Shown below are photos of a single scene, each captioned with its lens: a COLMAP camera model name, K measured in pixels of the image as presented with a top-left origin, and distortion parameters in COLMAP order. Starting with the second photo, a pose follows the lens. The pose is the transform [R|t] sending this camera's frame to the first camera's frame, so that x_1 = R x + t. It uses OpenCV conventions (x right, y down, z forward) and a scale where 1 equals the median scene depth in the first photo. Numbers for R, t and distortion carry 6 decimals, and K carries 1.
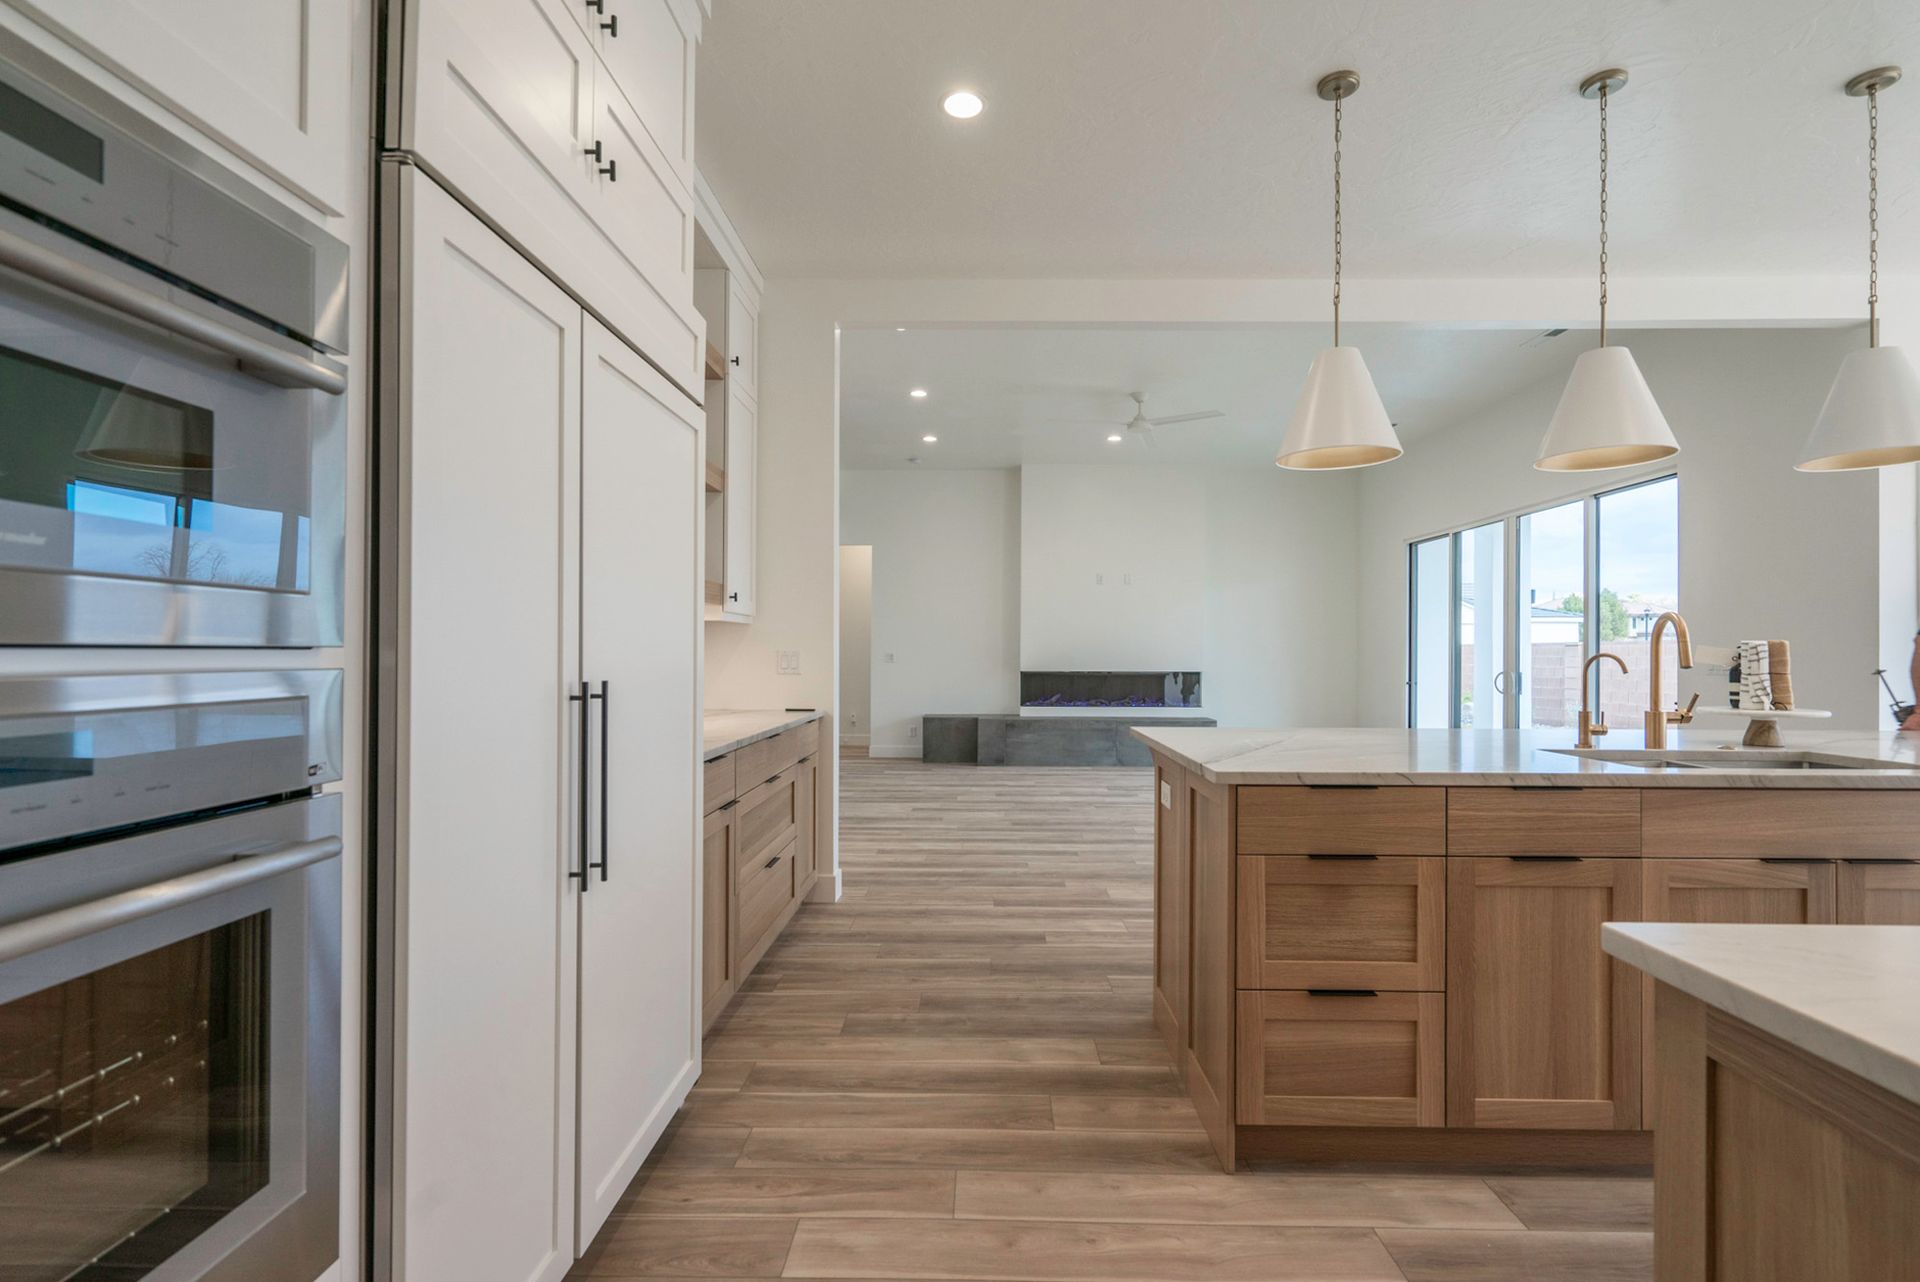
lens RADIAL K [[906.2, 0, 962.8], [0, 906.2, 651.0], [0, 0, 1]] dist [-0.000157, -0.000241]
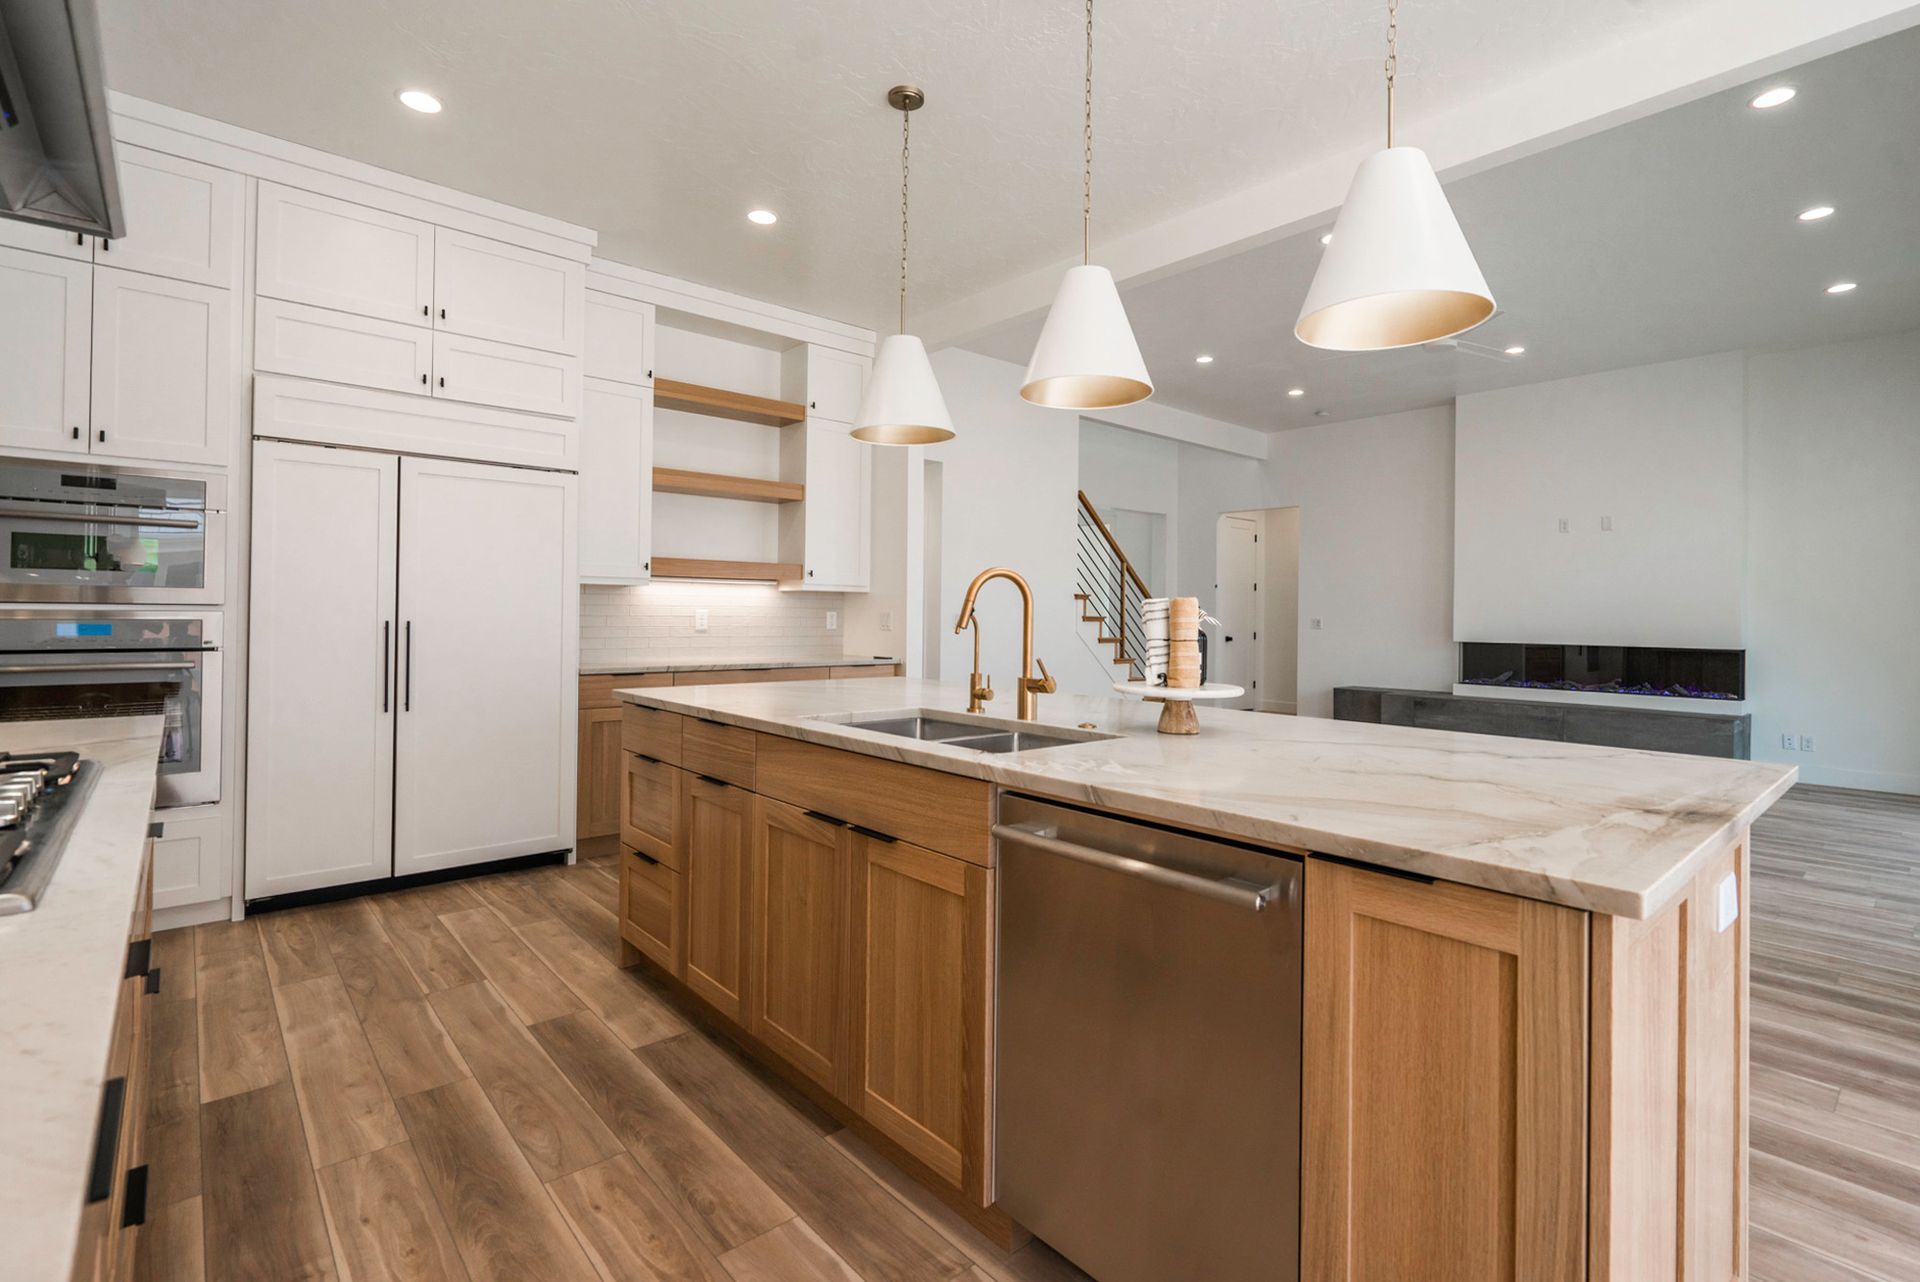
lens RADIAL K [[902.5, 0, 958.5], [0, 902.5, 615.0], [0, 0, 1]] dist [-0.000832, -0.000470]
pose [[0.664225, 0.005367, -0.747513, 0.960715], [-0.007700, 0.999970, 0.000337, 0.002832], [0.747493, 0.005532, 0.664247, 0.242975]]
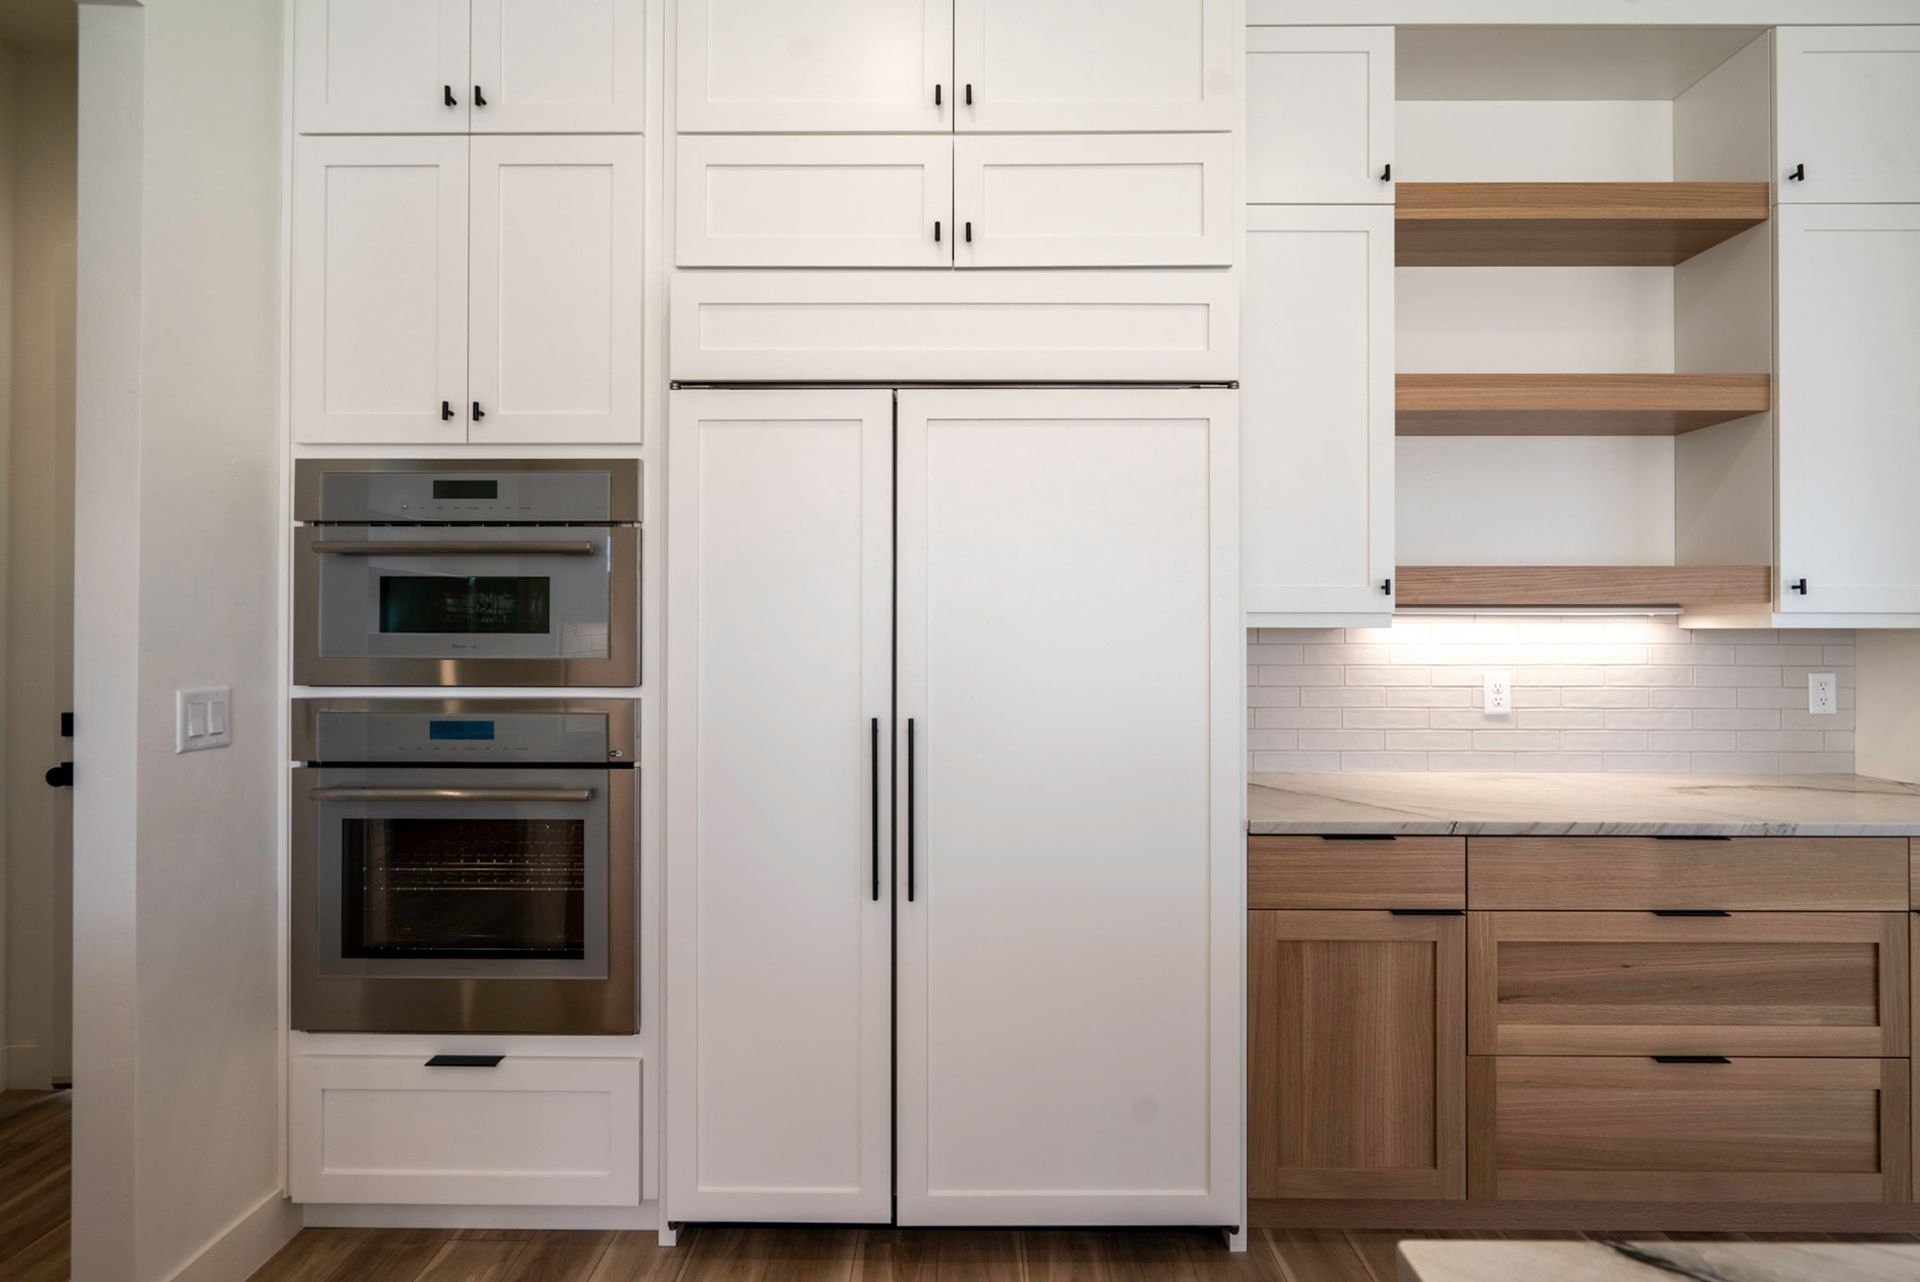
lens RADIAL K [[856.8, 0, 962.6], [0, 856.8, 624.3], [0, 0, 1]] dist [0.000785, -0.000331]
pose [[0.004622, -0.014830, -0.999879, 0.288797], [0.002146, 0.999888, -0.014820, -0.029060], [0.999987, -0.002077, 0.004654, 0.474677]]
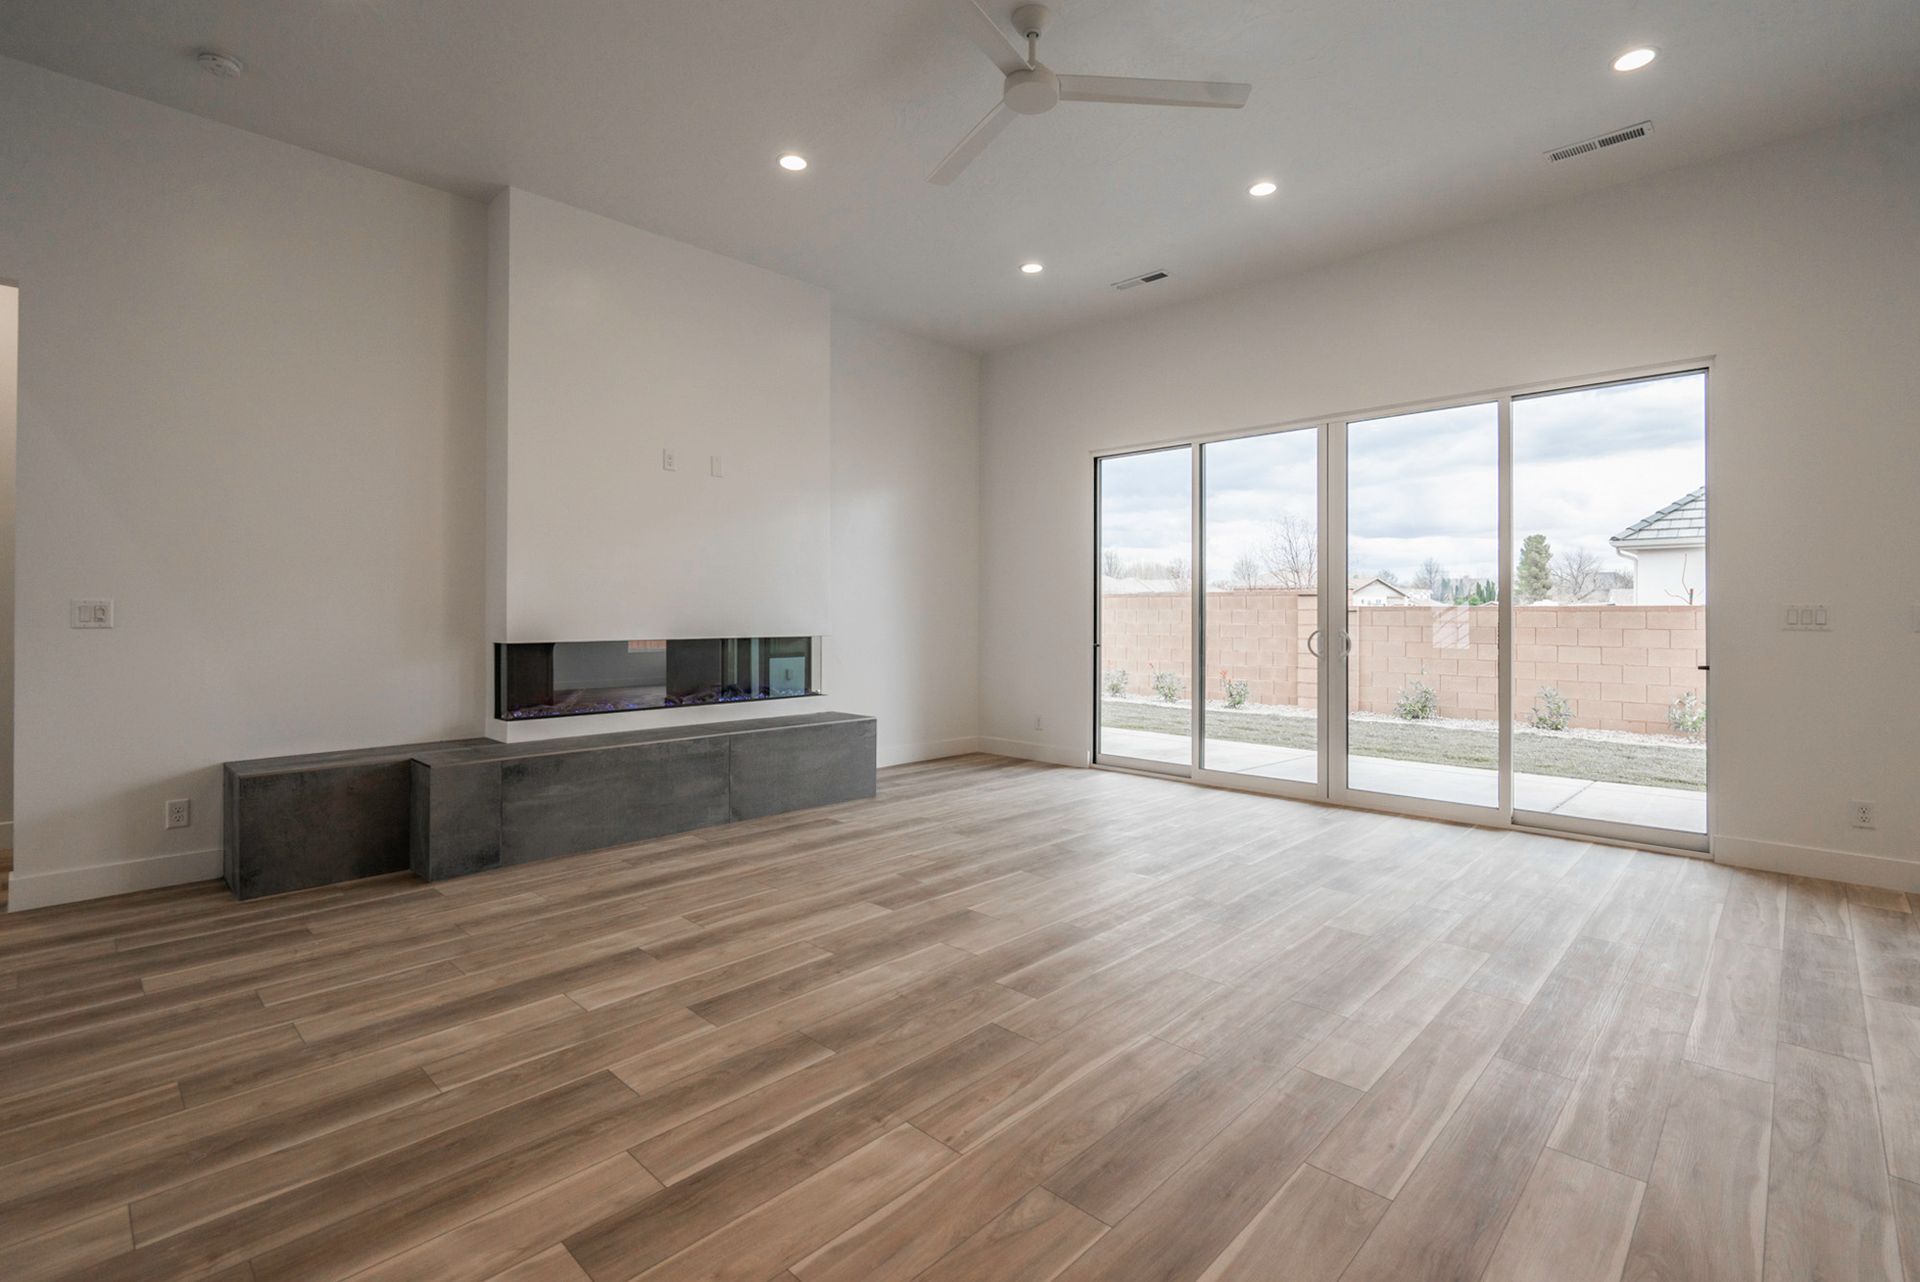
lens RADIAL K [[902.5, 0, 958.5], [0, 902.5, 615.0], [0, 0, 1]] dist [-0.000832, -0.000470]
pose [[0.675898, -0.004691, 0.736980, -0.286773], [0.000684, 0.999983, 0.005737, 0.013939], [-0.736995, -0.003373, 0.675890, 1.327914]]
